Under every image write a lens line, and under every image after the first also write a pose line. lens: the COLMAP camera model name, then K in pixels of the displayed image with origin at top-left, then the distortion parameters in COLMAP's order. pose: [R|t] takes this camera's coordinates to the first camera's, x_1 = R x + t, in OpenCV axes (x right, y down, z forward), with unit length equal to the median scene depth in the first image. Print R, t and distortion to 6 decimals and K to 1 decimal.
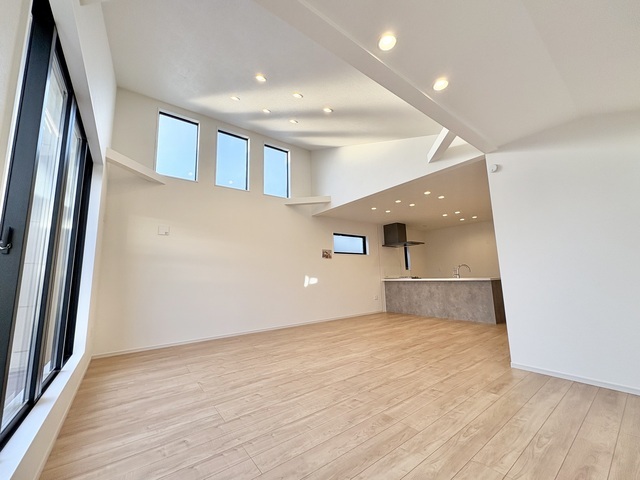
lens RADIAL K [[254.6, 0, 324.1], [0, 254.6, 236.1], [0, 0, 1]] dist [-0.002460, 0.000311]
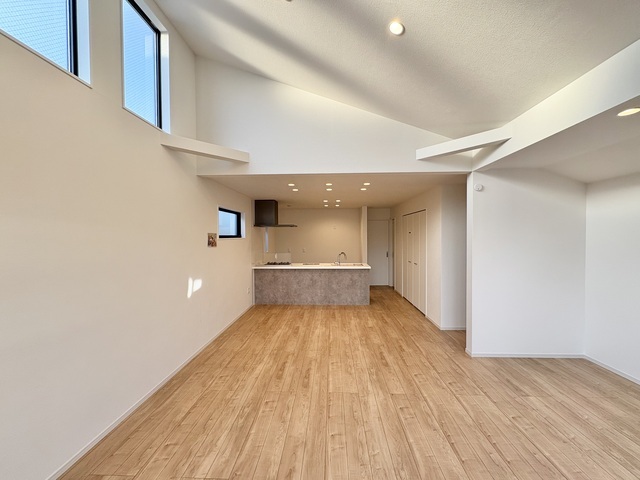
lens RADIAL K [[254.6, 0, 318.7], [0, 254.6, 238.1], [0, 0, 1]] dist [-0.002460, 0.000311]
pose [[0.650419, 0.017240, 0.759380, -0.326436], [-0.129723, 0.987576, 0.088689, -0.027211], [-0.748416, -0.156194, 0.644575, 0.419302]]
